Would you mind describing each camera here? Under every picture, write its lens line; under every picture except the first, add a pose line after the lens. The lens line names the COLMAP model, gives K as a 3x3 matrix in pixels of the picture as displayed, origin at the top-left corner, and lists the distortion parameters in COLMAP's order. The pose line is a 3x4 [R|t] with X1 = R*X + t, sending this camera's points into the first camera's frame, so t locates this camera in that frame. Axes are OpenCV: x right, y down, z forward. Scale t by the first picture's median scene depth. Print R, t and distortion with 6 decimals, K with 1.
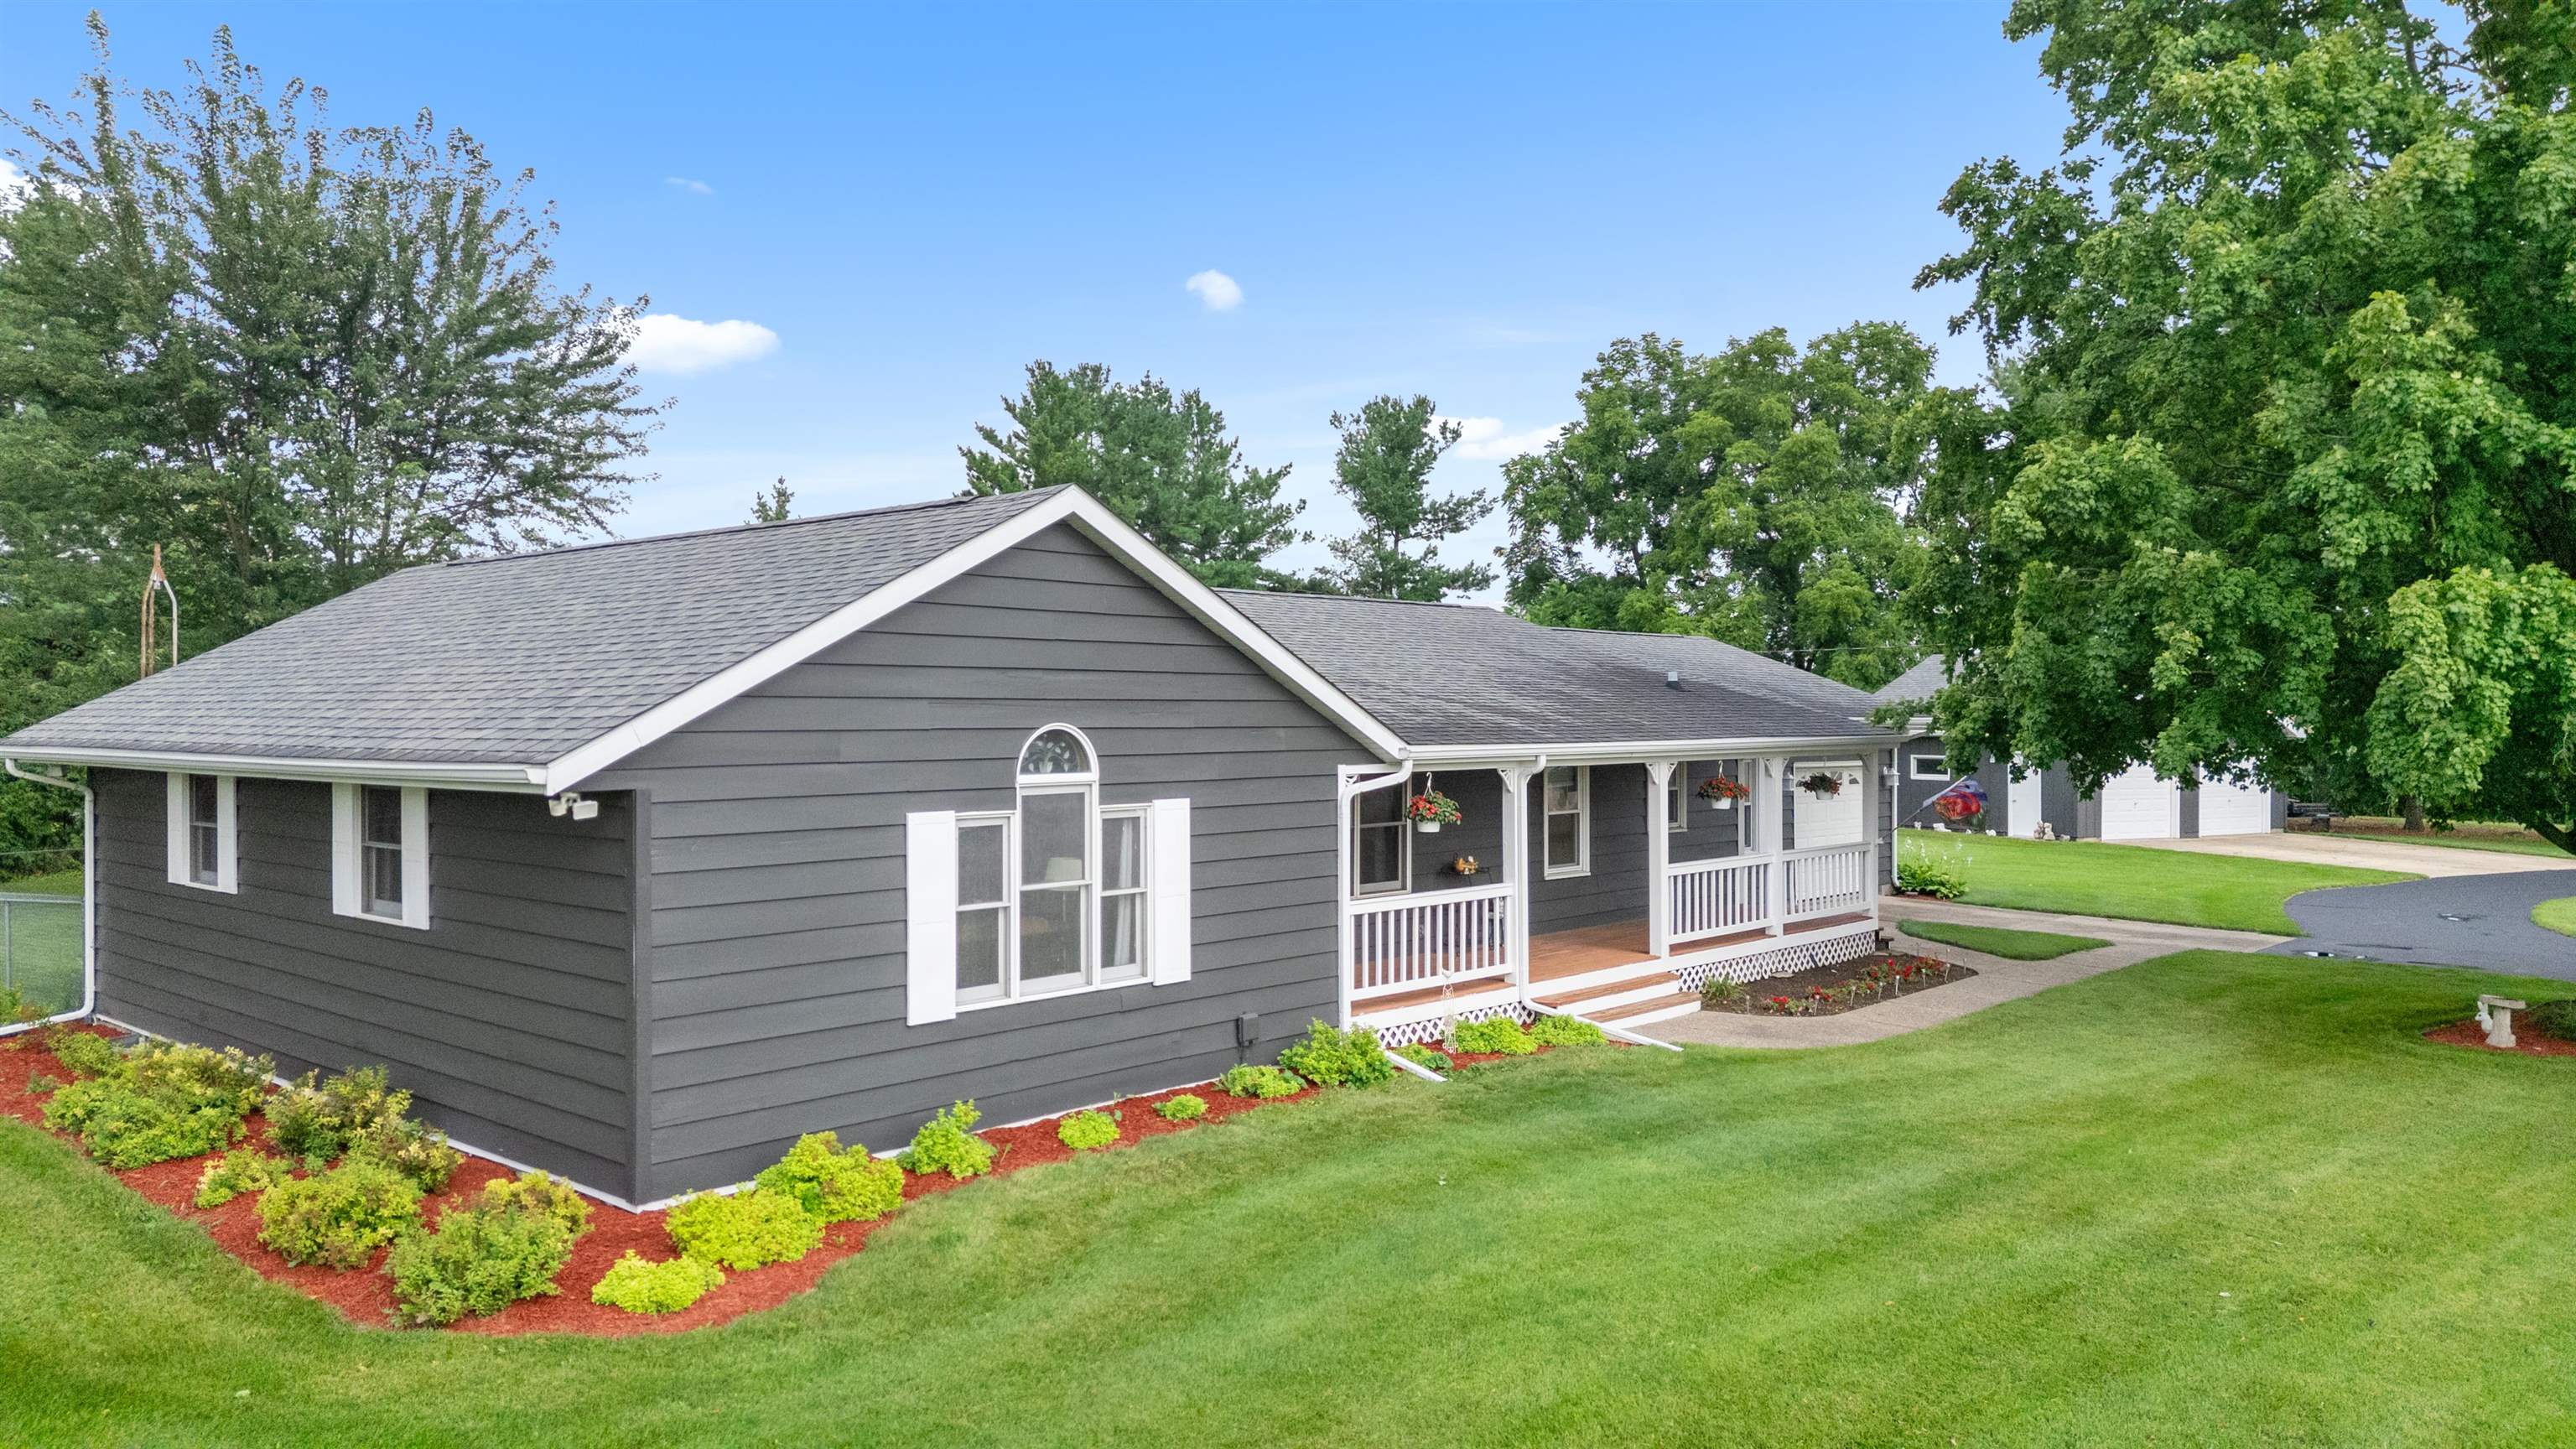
lens RADIAL K [[1803.2, 0, 1288.0], [0, 1803.2, 724.5], [0, 0, 1]] dist [0.082774, -0.080730]
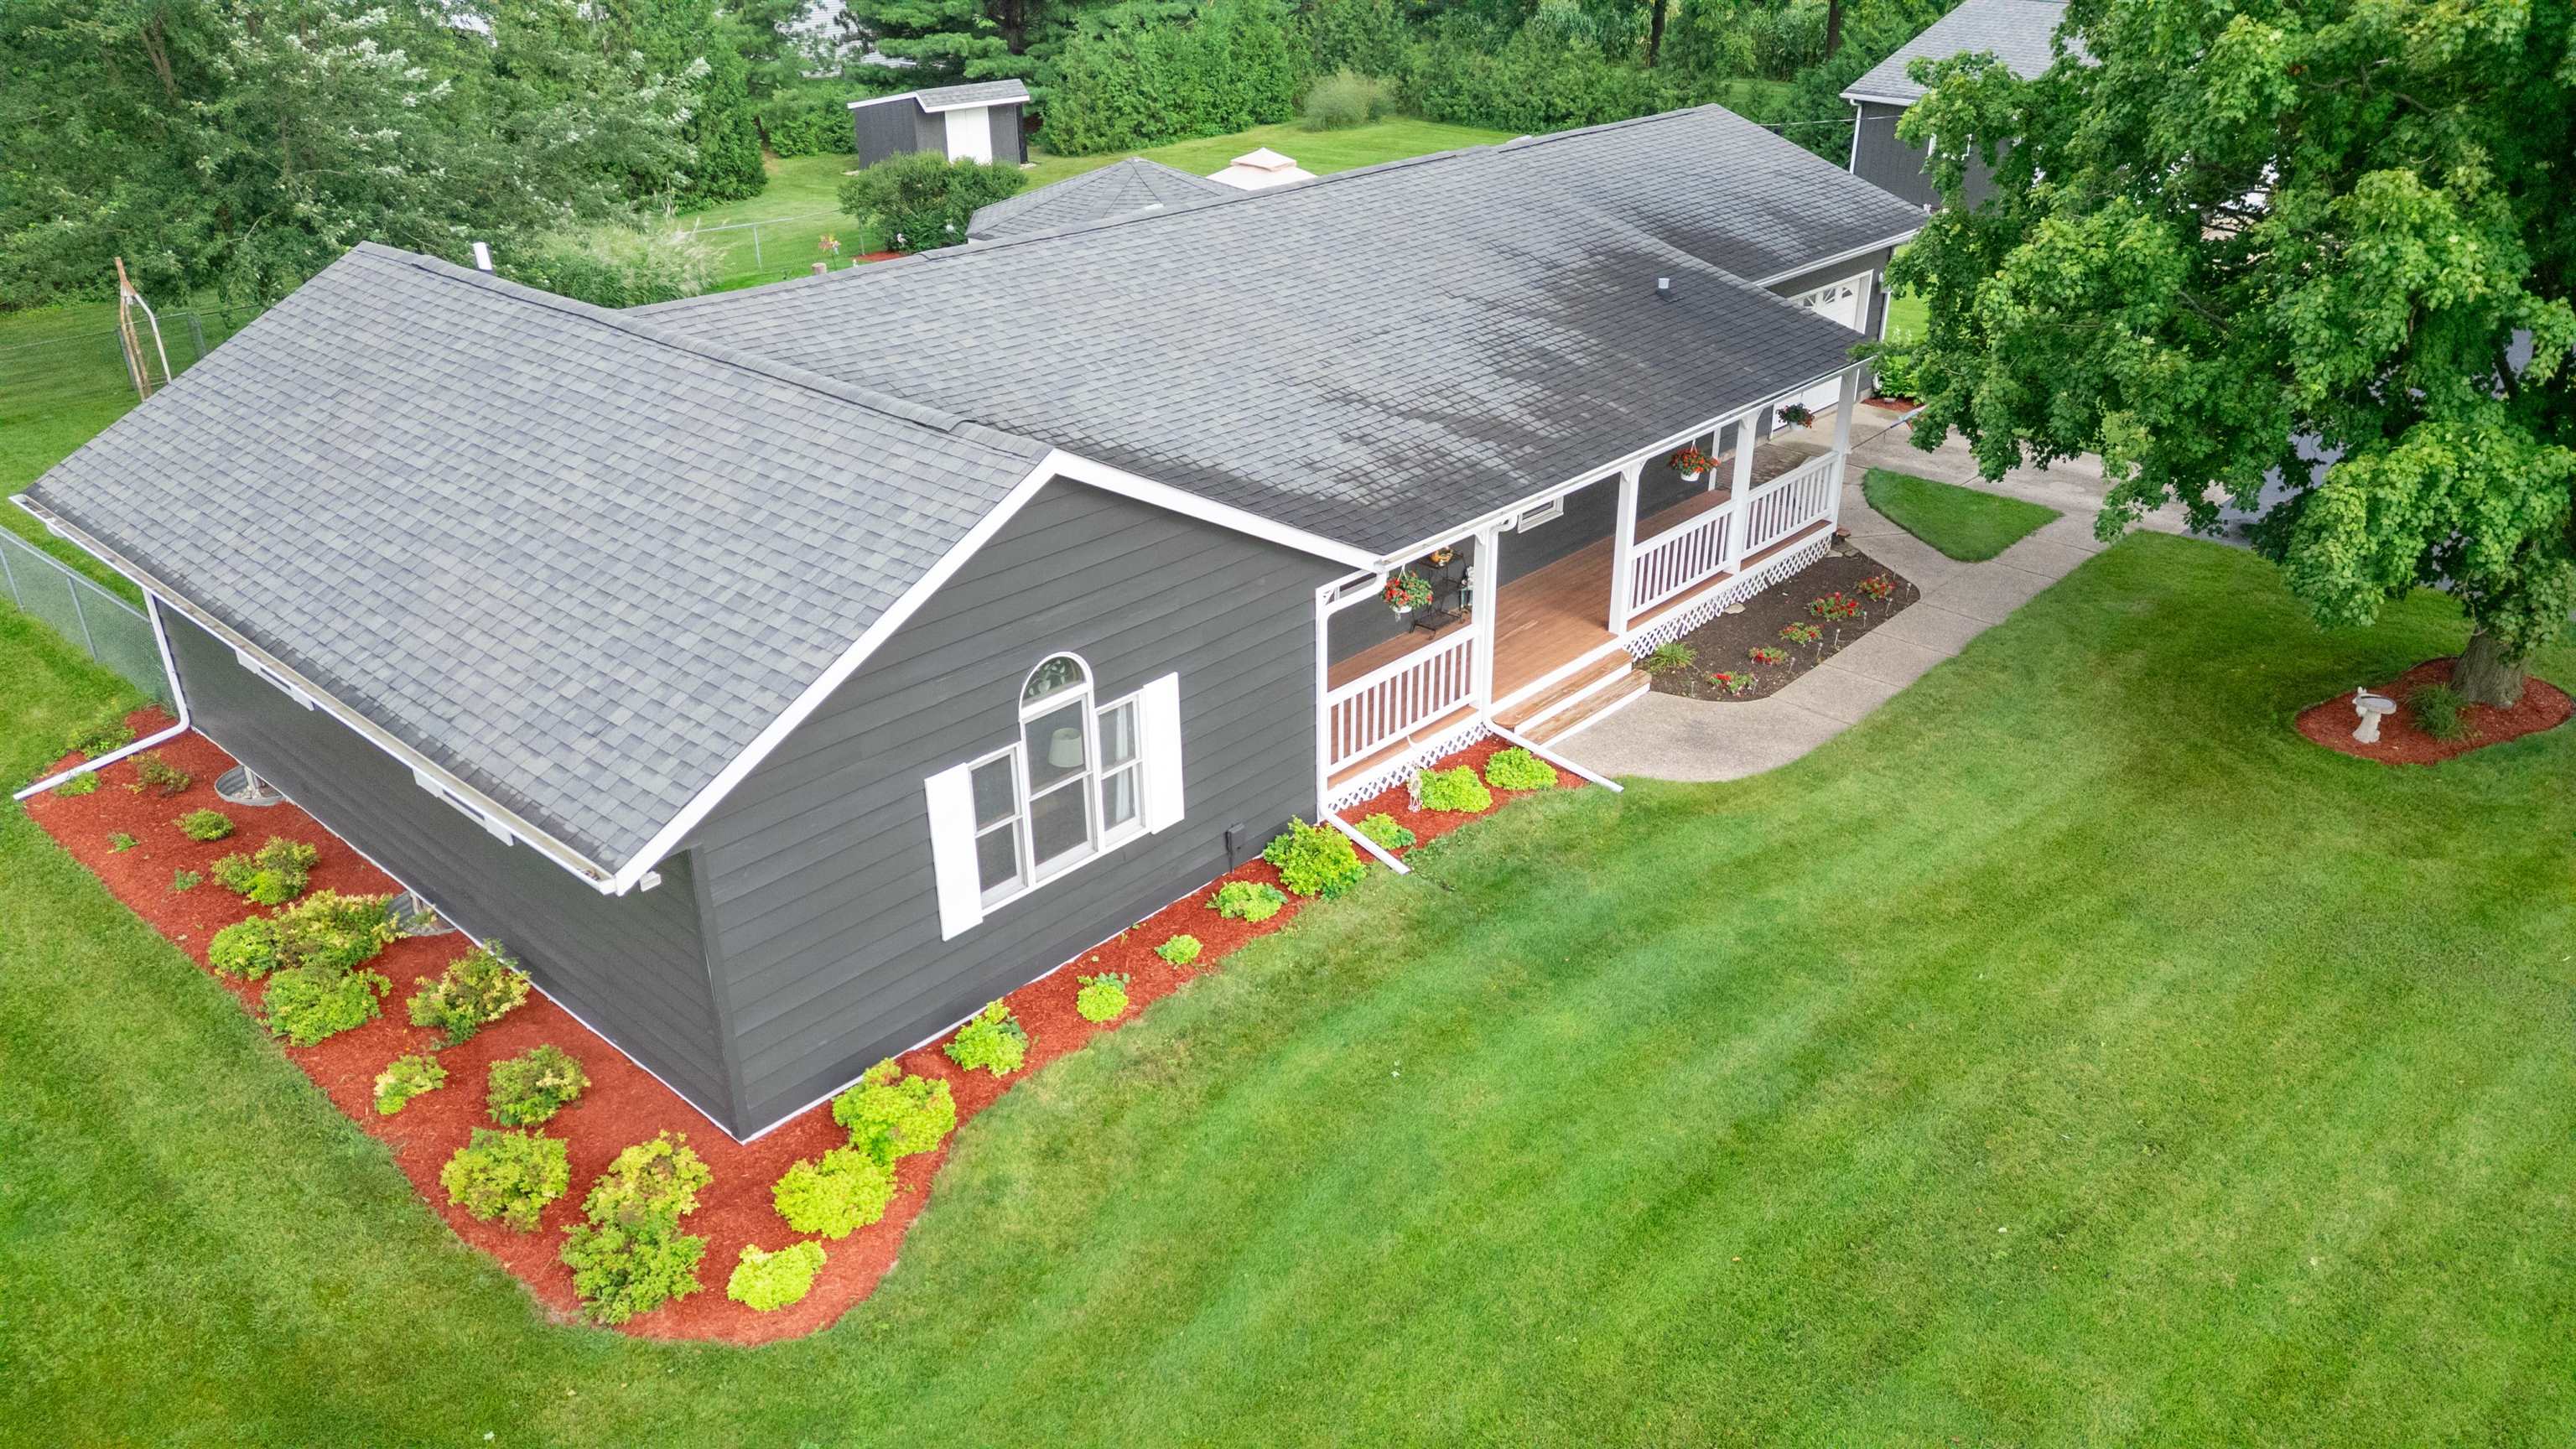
lens RADIAL K [[1808.6, 0, 1288.0], [0, 1808.6, 724.5], [0, 0, 1]] dist [0.086212, -0.091866]
pose [[0.999979, -0.006496, 0.000110, 0.010309], [0.005817, 0.902781, 0.430060, -0.356342], [-0.002893, -0.430050, 0.902800, 0.001742]]
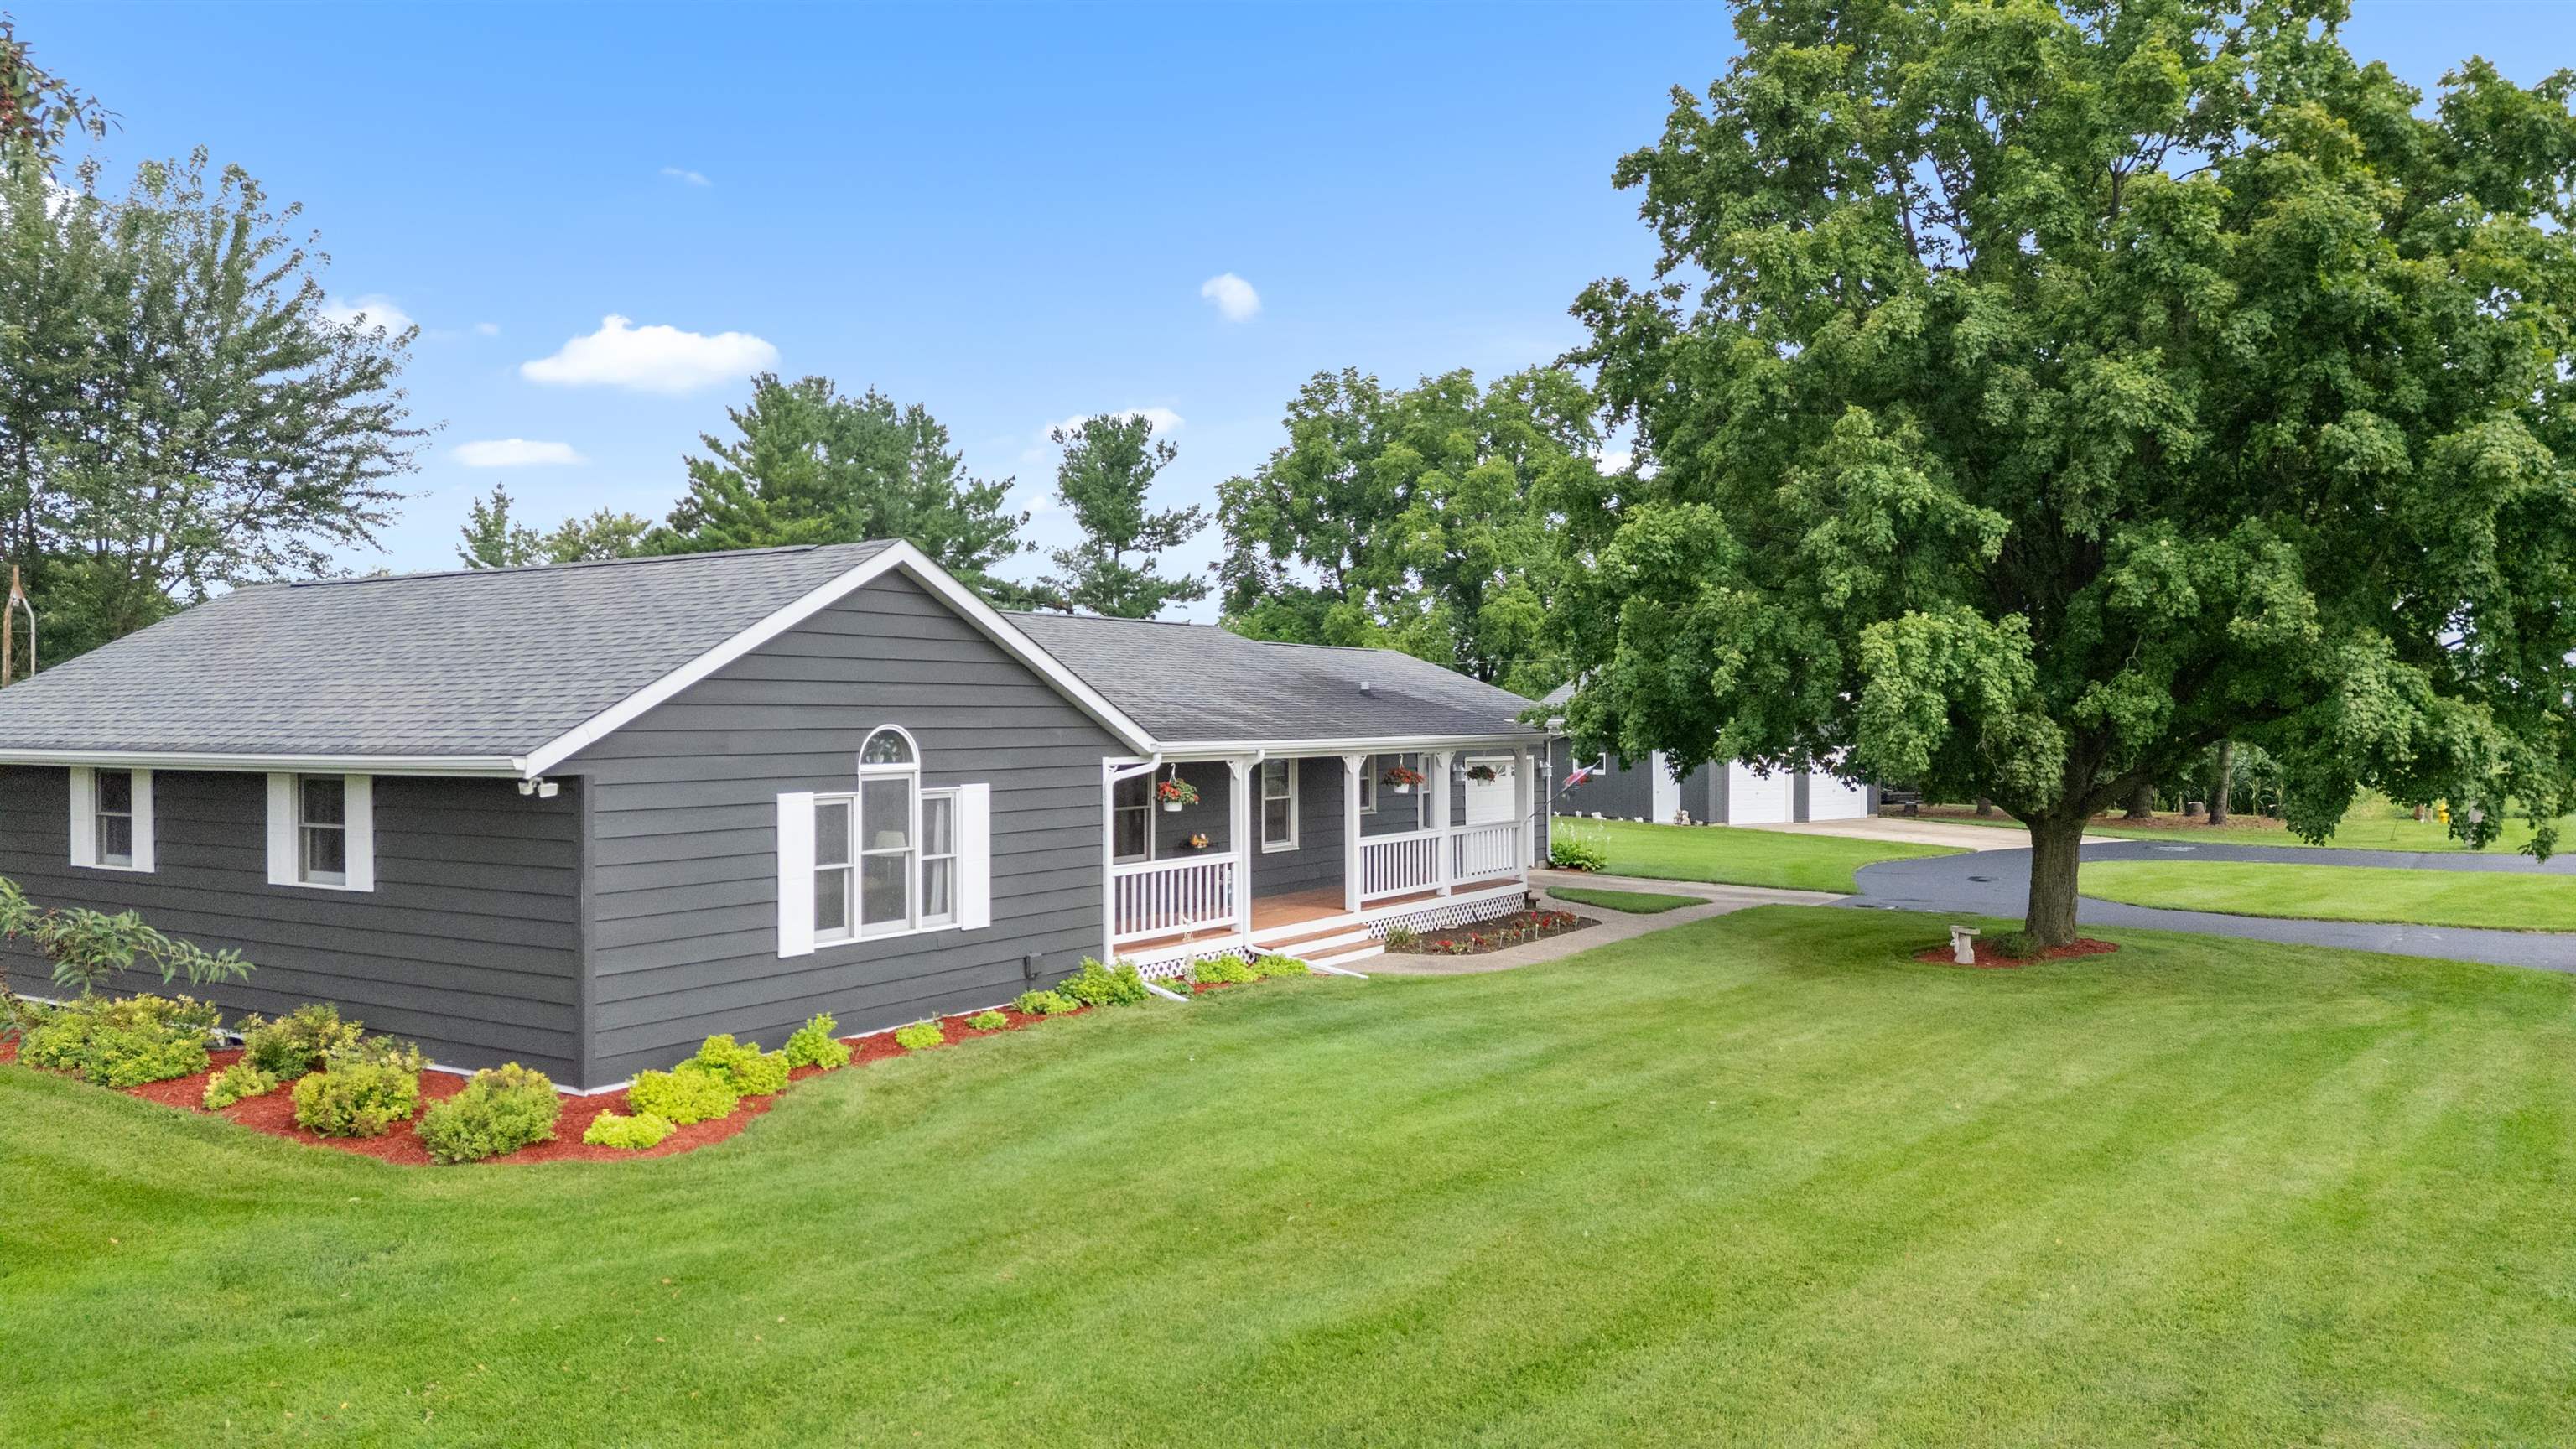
lens RADIAL K [[1808.6, 0, 1288.0], [0, 1808.6, 724.5], [0, 0, 1]] dist [0.086212, -0.091866]
pose [[0.987238, -0.002569, 0.159228, -0.044352], [0.002897, 0.999994, -0.001831, 0.002051], [-0.159222, 0.002269, 0.987240, -0.266233]]
